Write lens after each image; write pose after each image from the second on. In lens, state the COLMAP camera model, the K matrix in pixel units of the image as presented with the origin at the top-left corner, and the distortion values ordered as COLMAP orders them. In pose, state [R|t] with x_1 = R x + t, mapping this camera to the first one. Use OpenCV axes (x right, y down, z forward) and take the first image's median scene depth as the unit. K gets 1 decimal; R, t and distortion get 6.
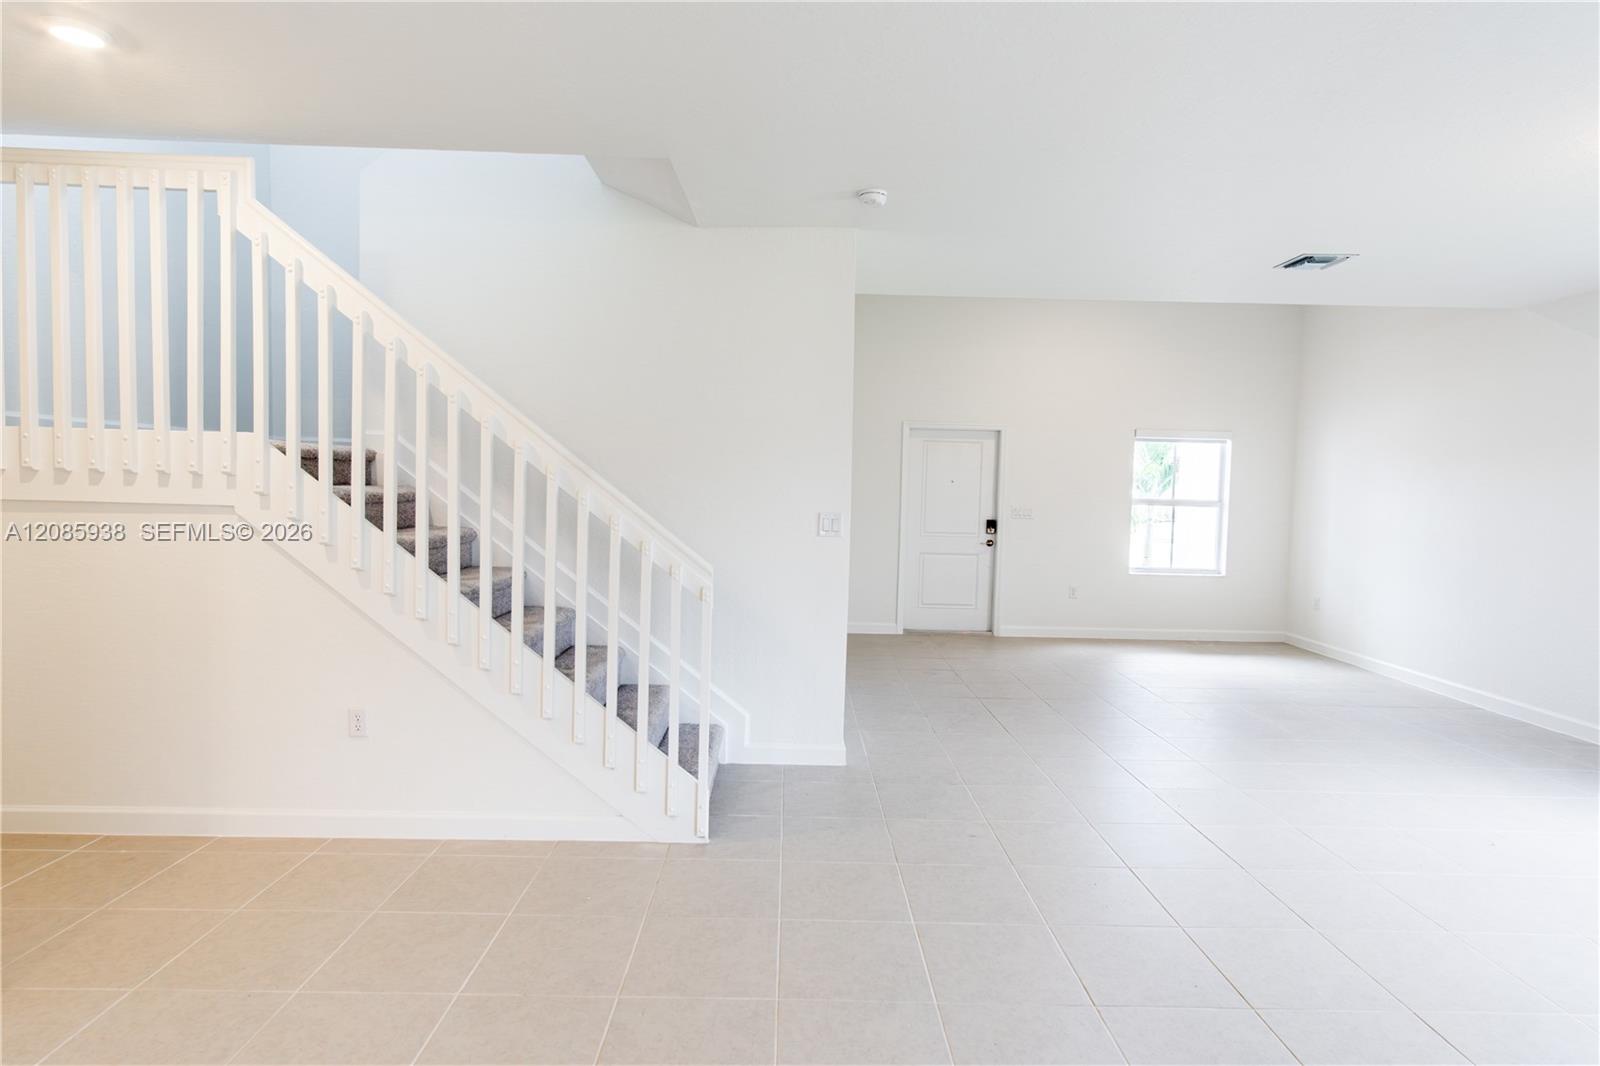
lens RADIAL K [[862.6, 0, 801.9], [0, 862.6, 542.1], [0, 0, 1]] dist [0.014567, 0.000519]
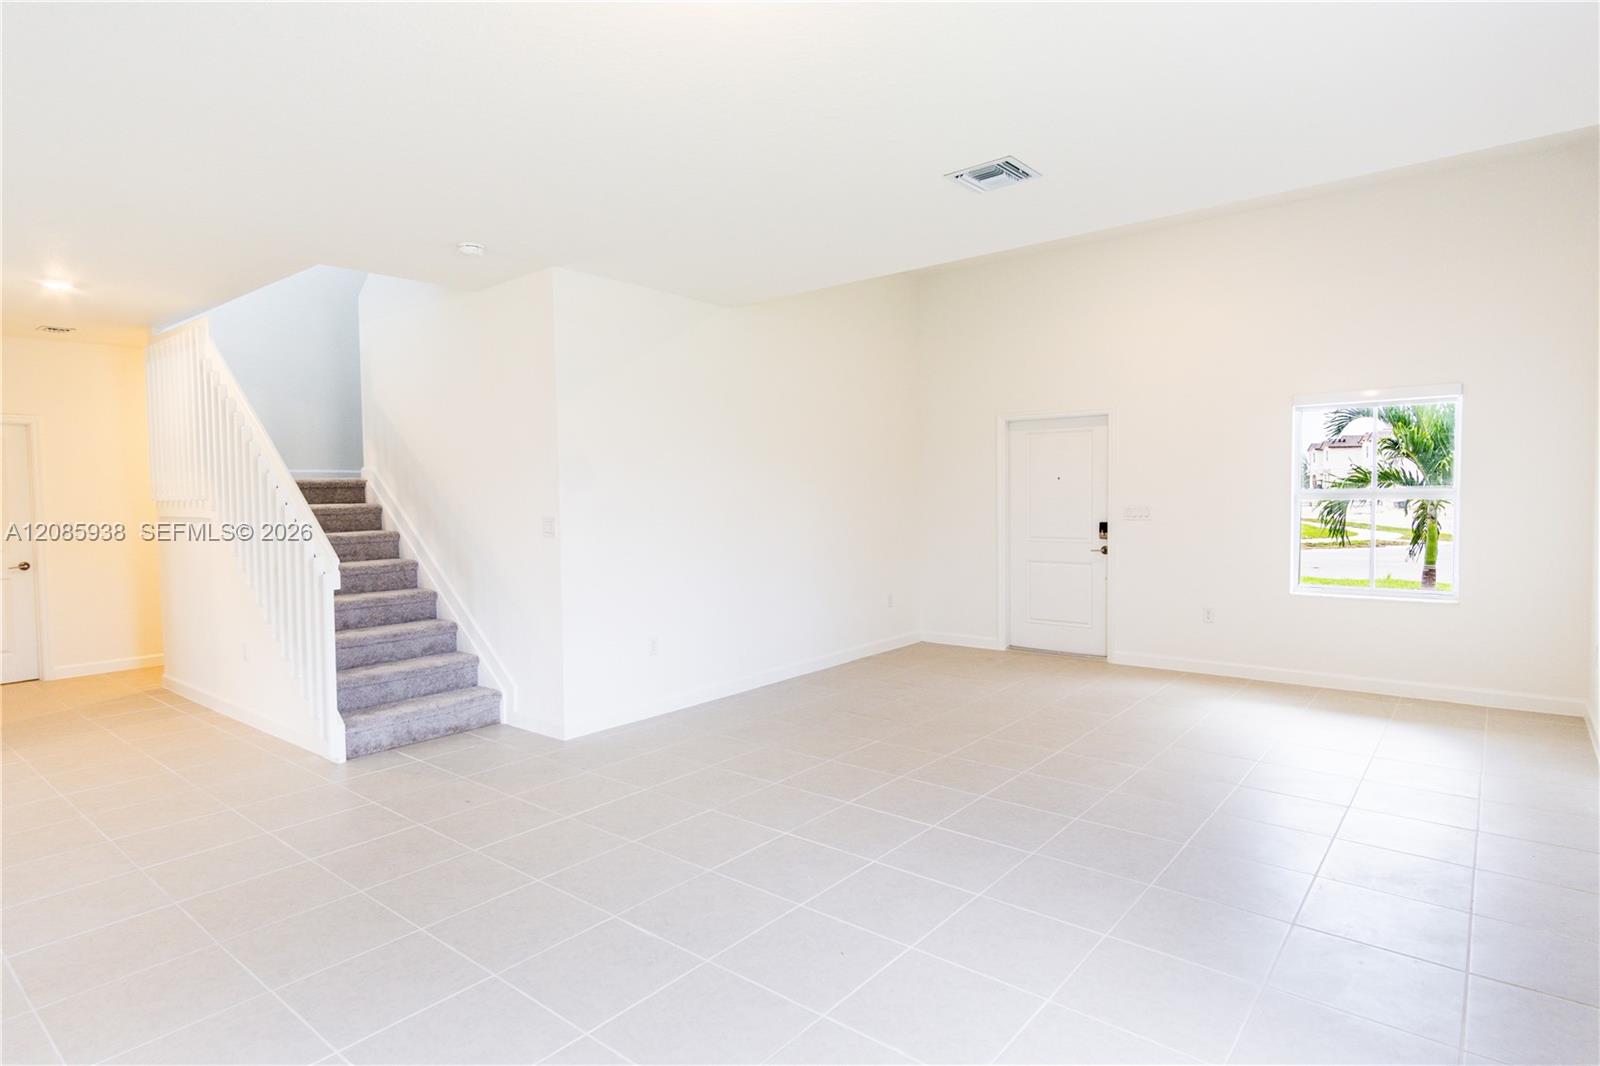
lens RADIAL K [[862.6, 0, 794.0], [0, 862.6, 529.7], [0, 0, 1]] dist [0.014567, 0.000519]
pose [[0.769716, -0.002368, -0.638382, 0.527207], [-0.011981, 0.999763, -0.018154, 0.000364], [0.638274, 0.021622, 0.769505, 0.168580]]
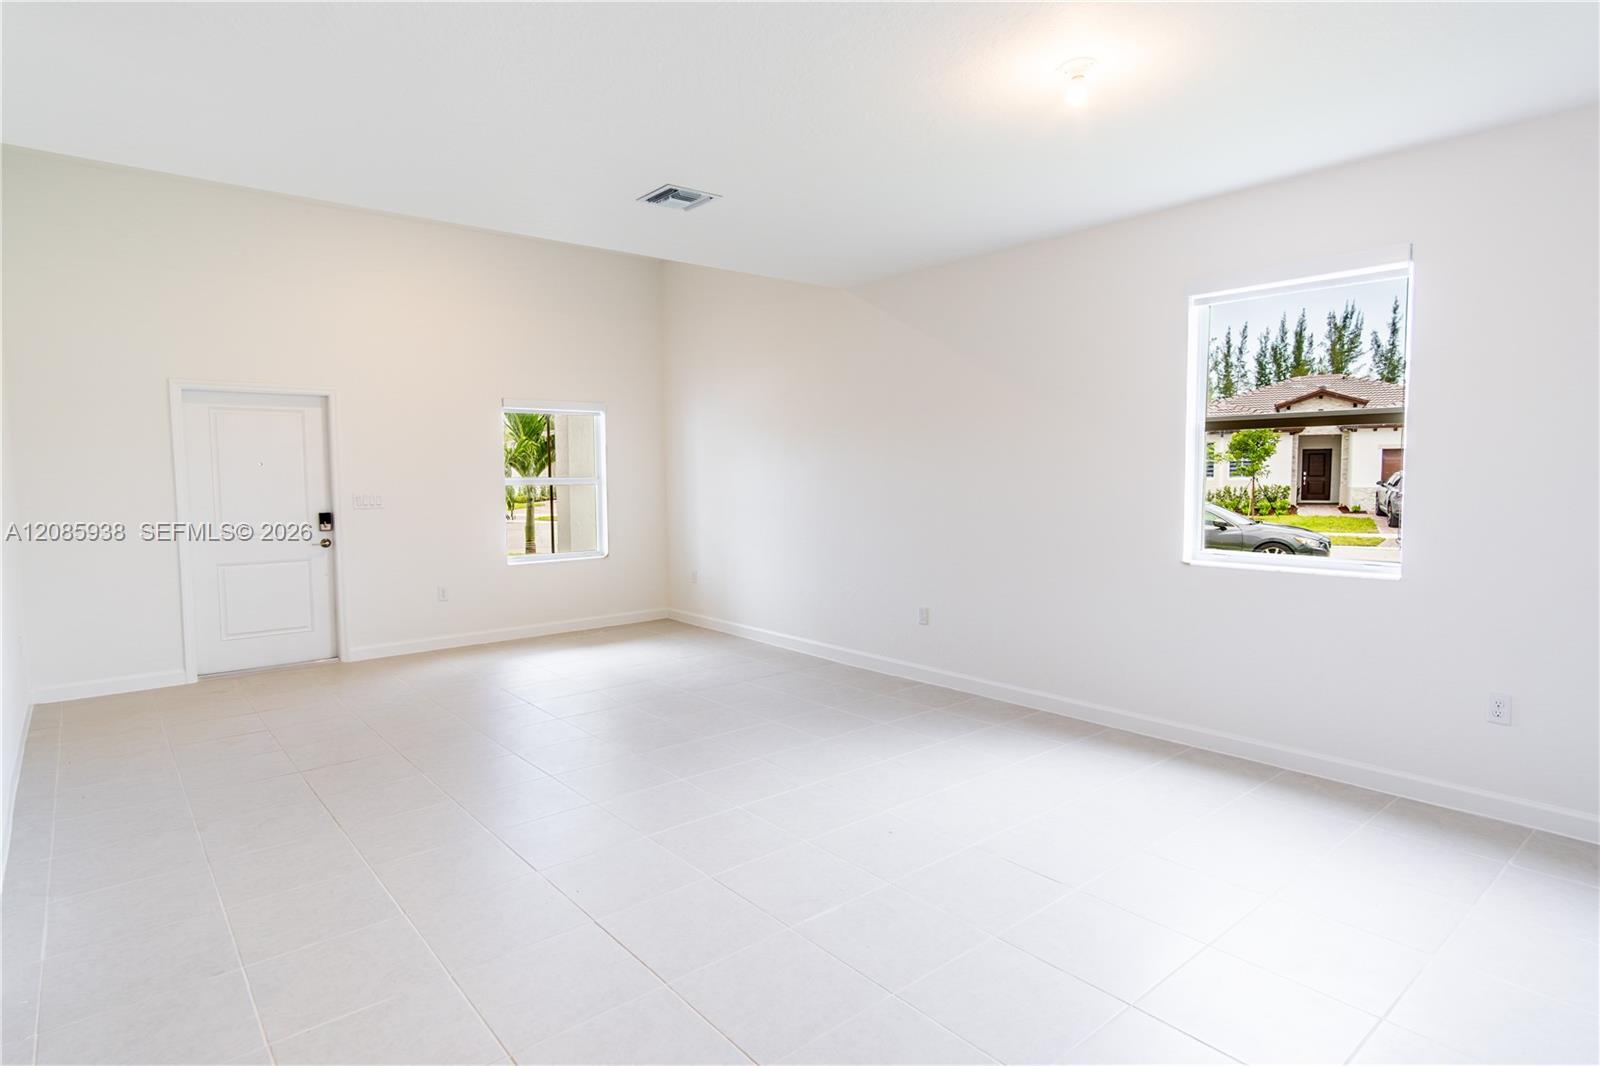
lens RADIAL K [[862.6, 0, 789.5], [0, 862.6, 523.1], [0, 0, 1]] dist [0.014567, 0.000519]
pose [[0.783430, -0.068282, 0.617718, 0.067630], [0.067541, 0.997413, 0.024592, -0.007726], [-0.617799, 0.022455, 0.786015, 0.144072]]
